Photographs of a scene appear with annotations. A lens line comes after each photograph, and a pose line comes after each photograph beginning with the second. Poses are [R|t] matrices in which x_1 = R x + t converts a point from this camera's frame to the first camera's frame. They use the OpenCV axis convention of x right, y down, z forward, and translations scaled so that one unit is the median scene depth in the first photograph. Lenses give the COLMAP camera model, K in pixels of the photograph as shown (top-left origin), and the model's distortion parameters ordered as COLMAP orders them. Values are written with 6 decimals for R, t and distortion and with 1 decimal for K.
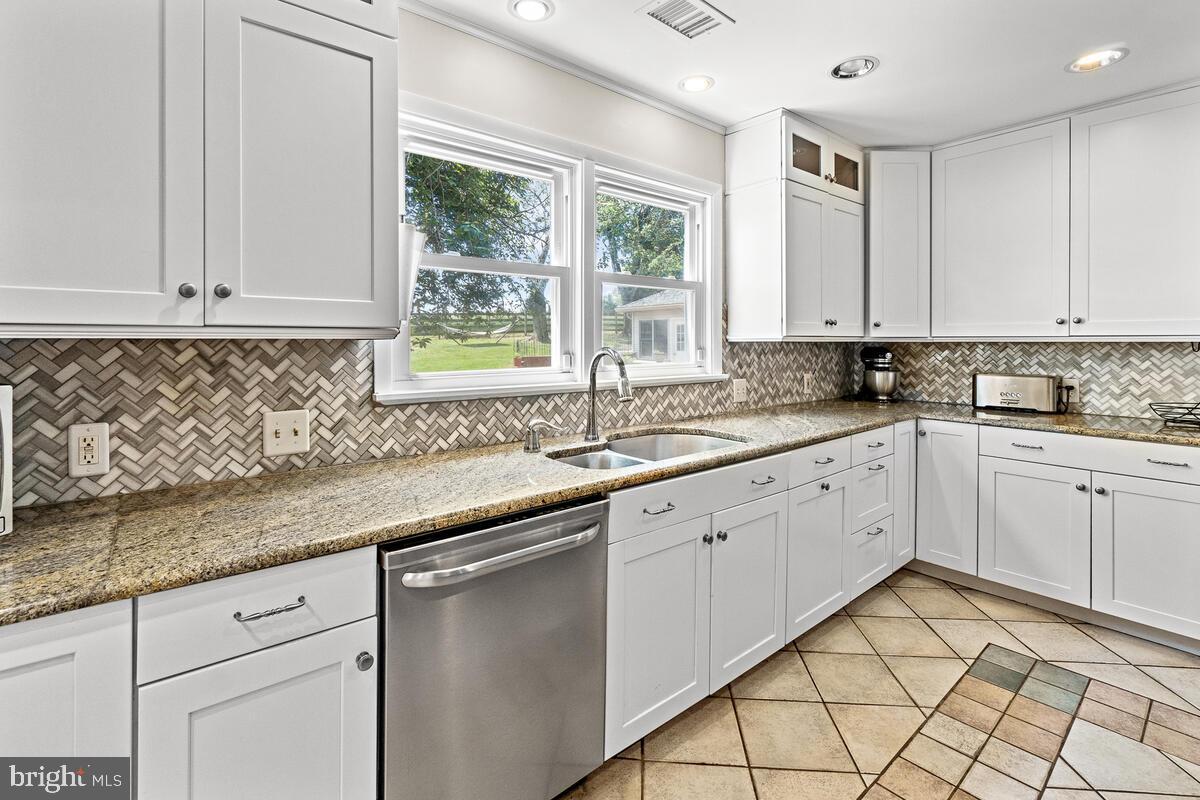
lens RADIAL K [[536.4, 0, 587.5], [0, 536.4, 344.6], [0, 0, 1]] dist [-0.008390, 0.003005]
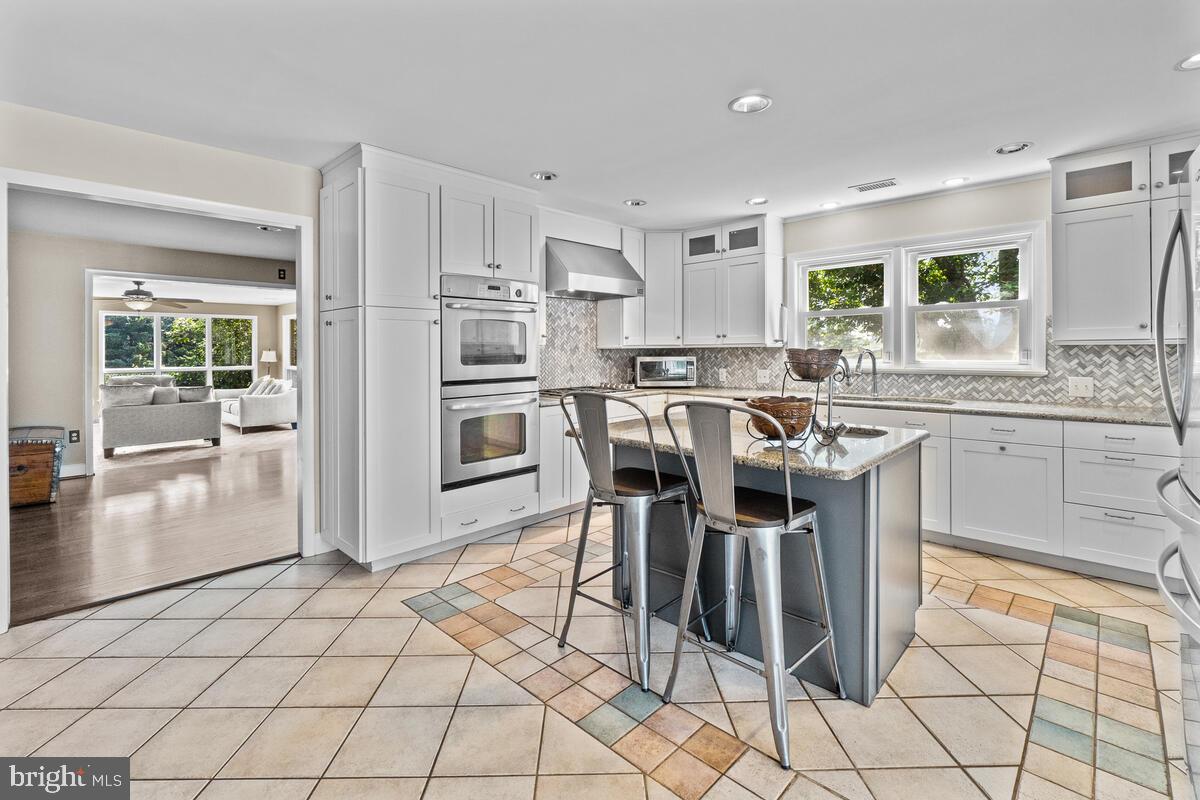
lens RADIAL K [[536.4, 0, 598.6], [0, 536.4, 355.5], [0, 0, 1]] dist [-0.008390, 0.003005]
pose [[0.110181, 0.011926, -0.993840, 1.457934], [0.004708, 0.999911, 0.012520, -0.002032], [0.993900, -0.006058, 0.110115, -0.181858]]
